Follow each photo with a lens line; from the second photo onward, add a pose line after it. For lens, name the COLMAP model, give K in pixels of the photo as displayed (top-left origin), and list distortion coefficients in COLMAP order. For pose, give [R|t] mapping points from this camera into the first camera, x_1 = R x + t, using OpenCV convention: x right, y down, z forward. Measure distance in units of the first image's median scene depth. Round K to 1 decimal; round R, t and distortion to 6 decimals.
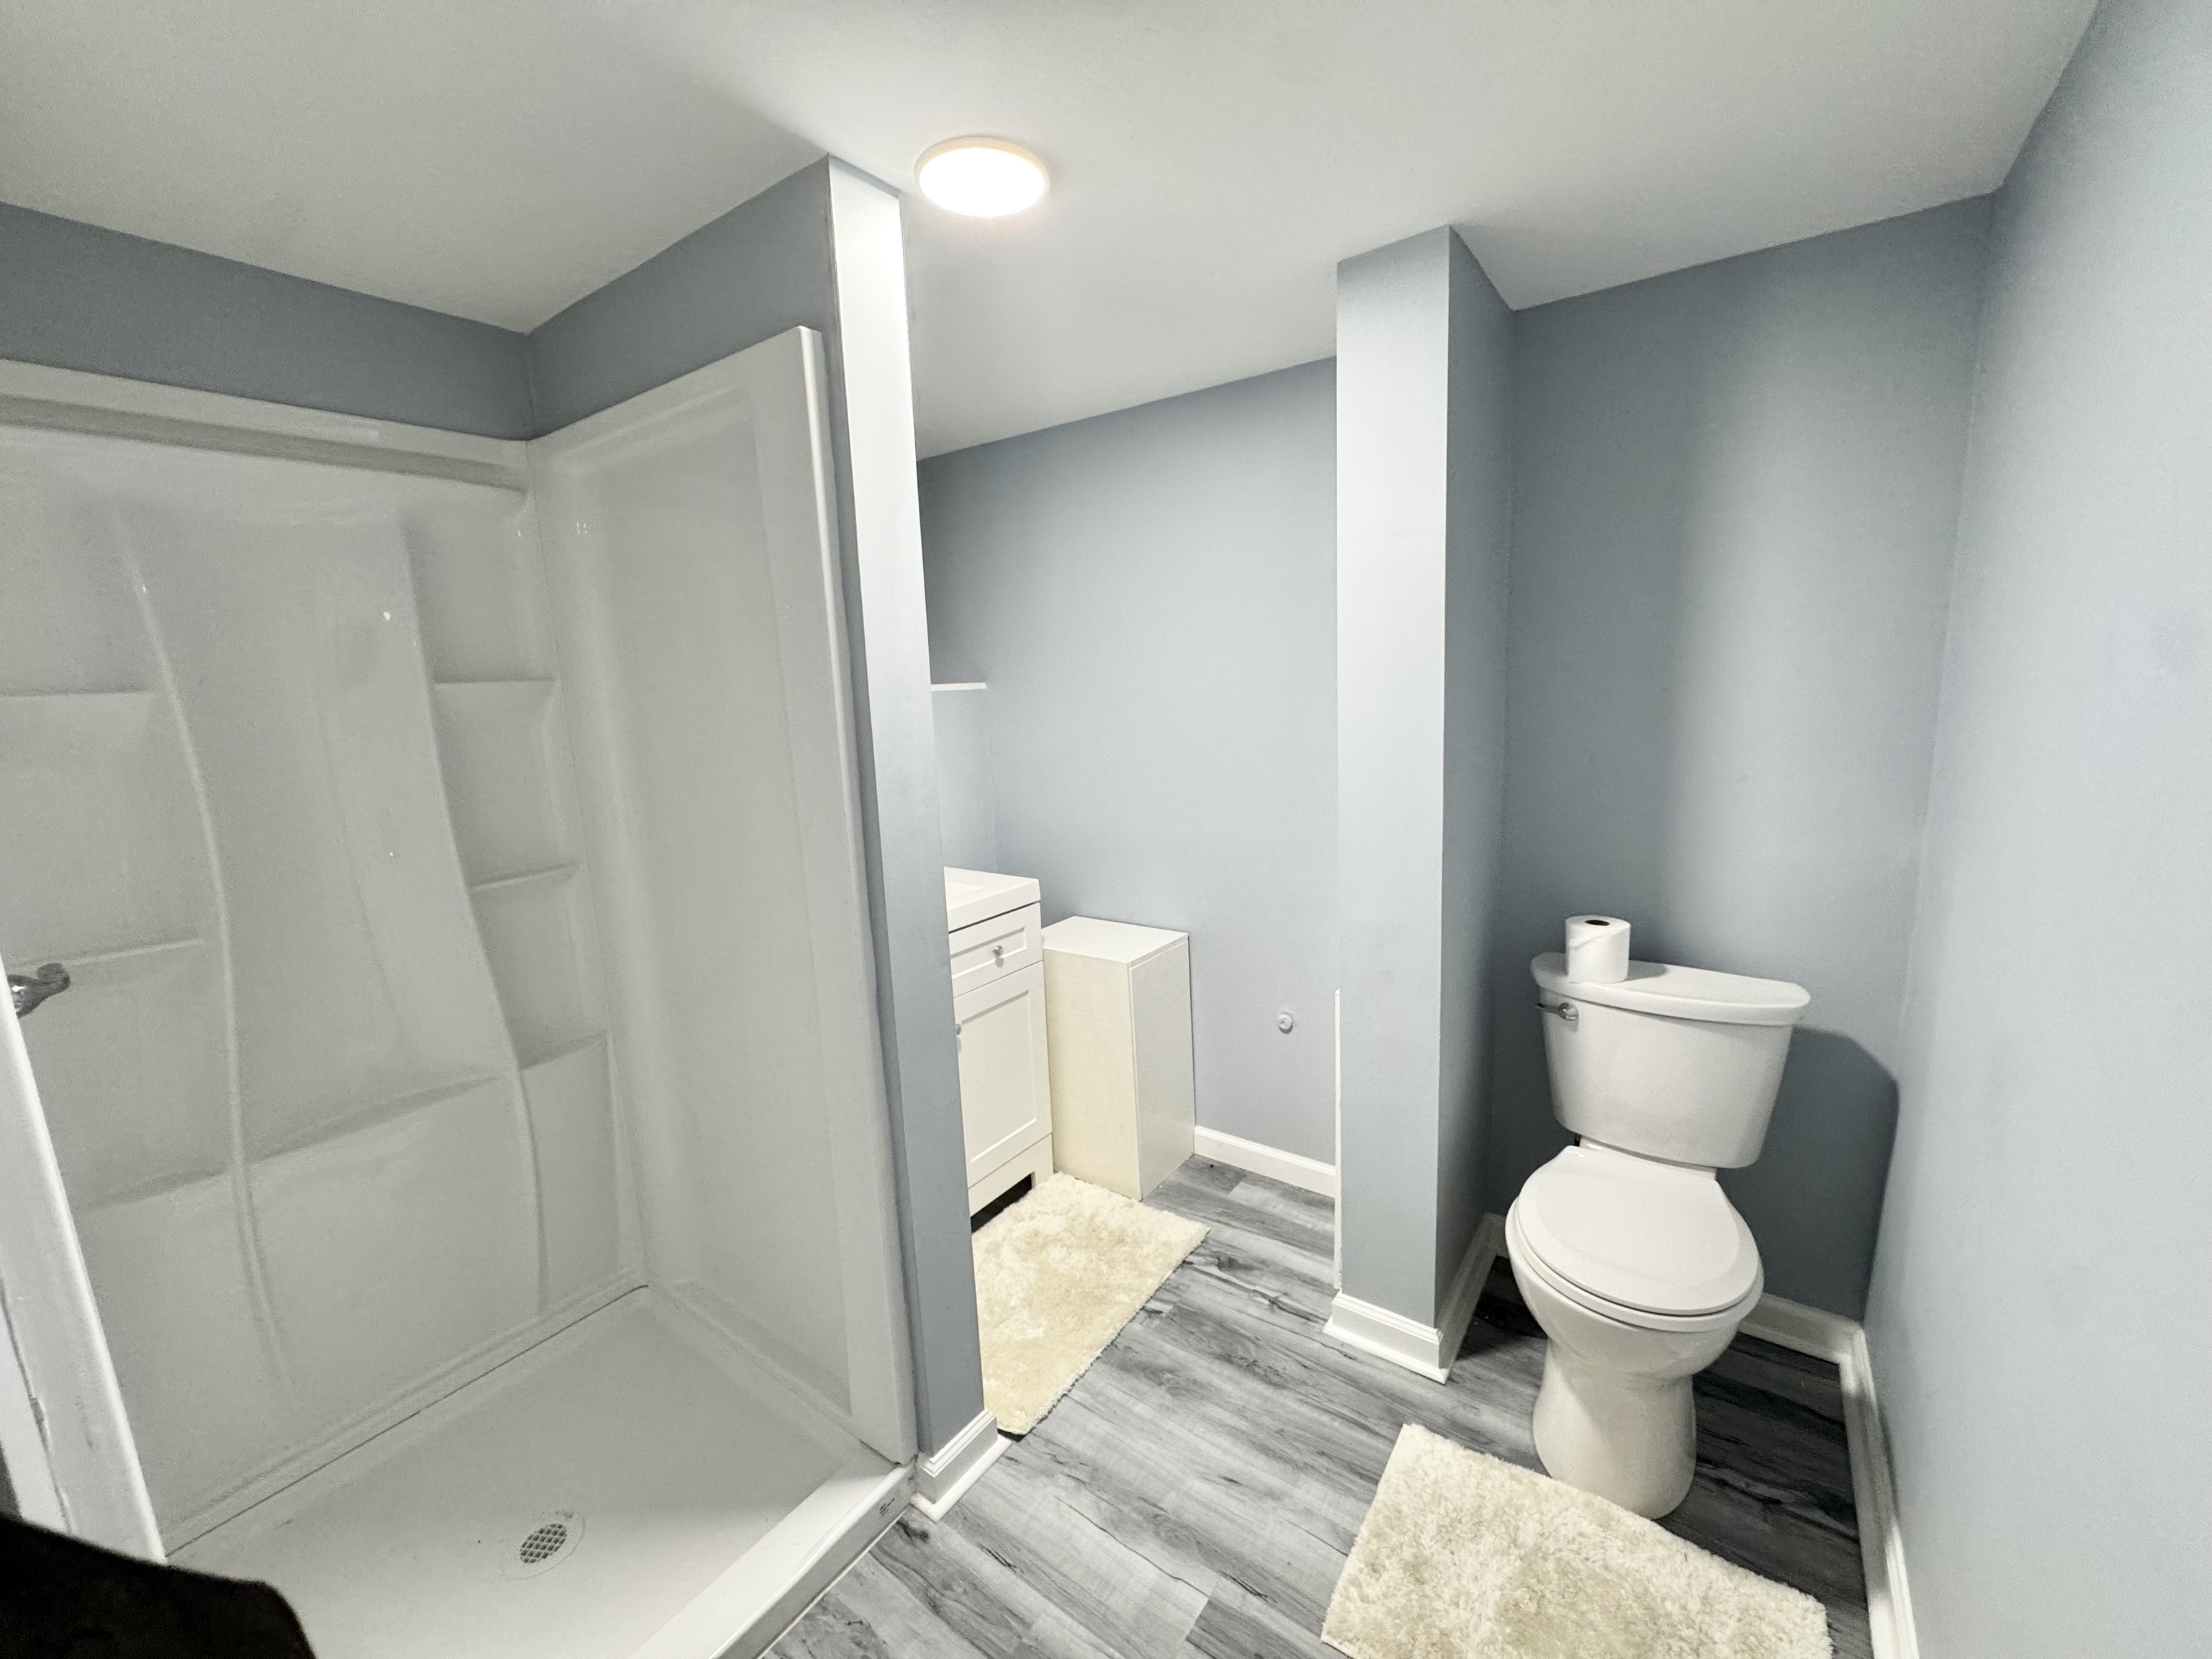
lens RADIAL K [[883.6, 0, 1103.0], [0, 883.6, 827.6], [0, 0, 1]] dist [-0.002251, 0.000028]
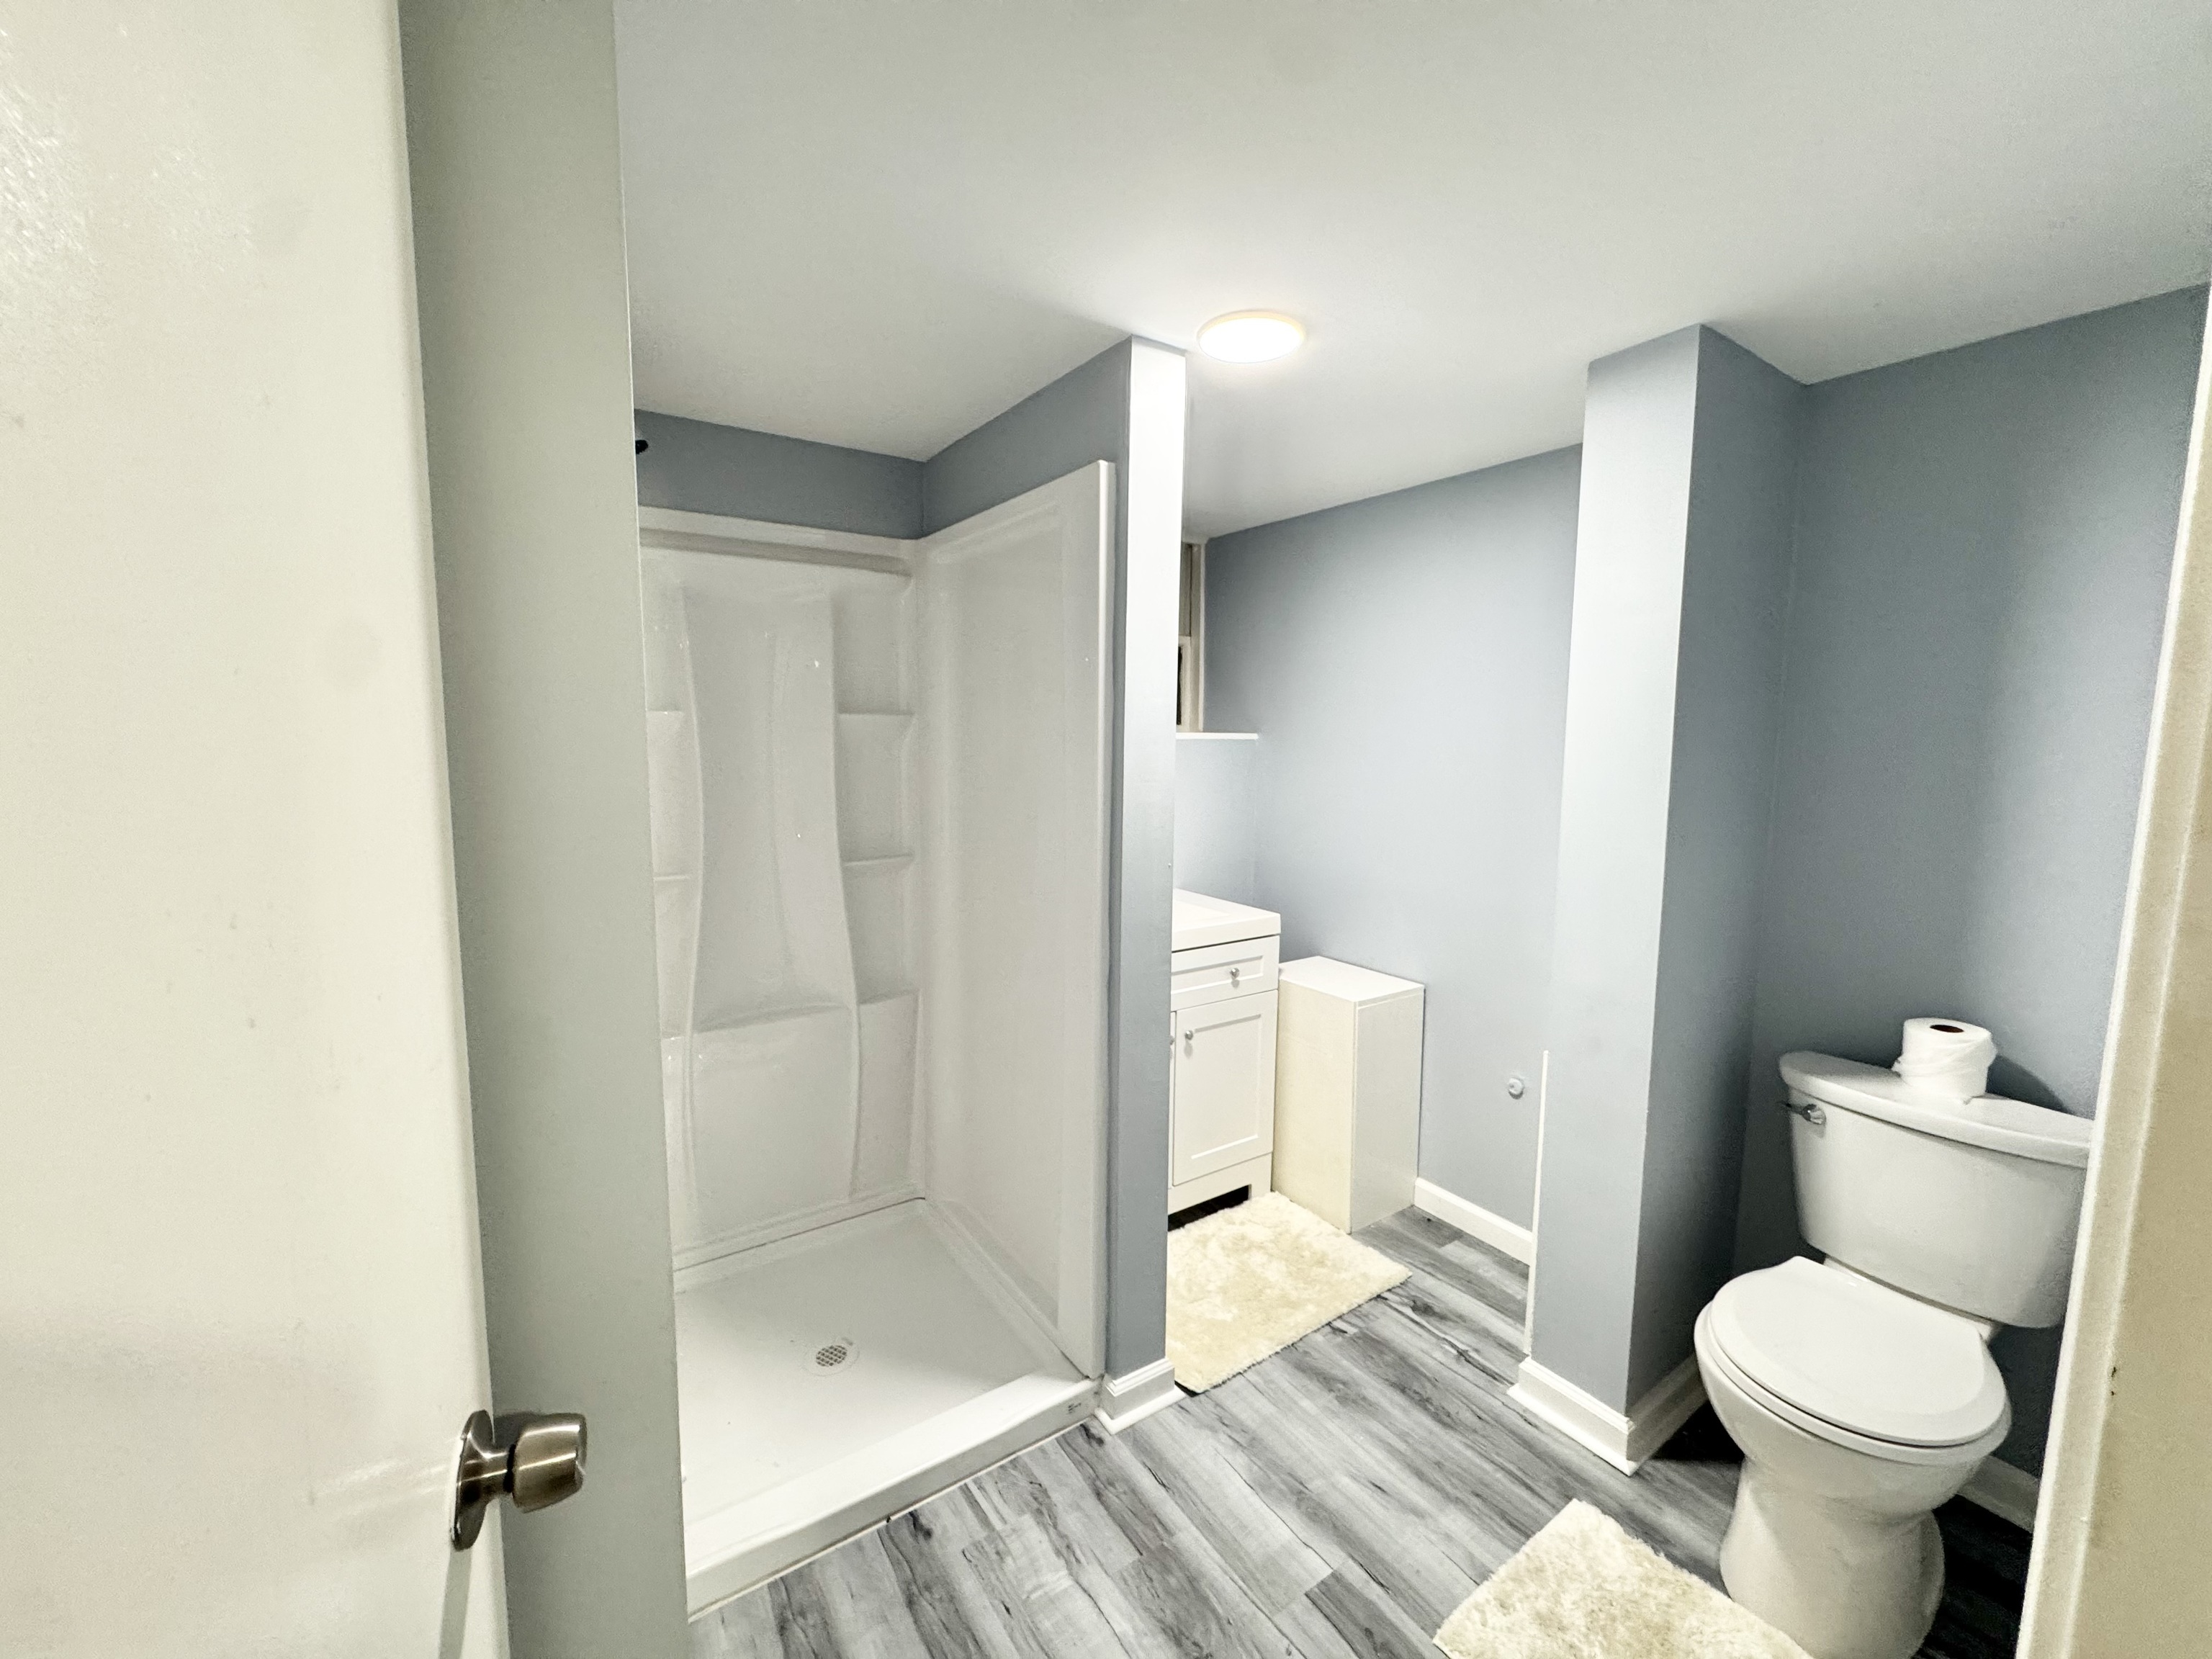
lens RADIAL K [[880.8, 0, 1106.0], [0, 880.8, 829.5], [0, 0, 1]] dist [-0.001794, -0.000079]
pose [[0.938525, 0.087238, -0.334006, 0.107729], [-0.104836, 0.993874, -0.034990, 0.020302], [0.328908, 0.067855, 0.941921, -0.142552]]
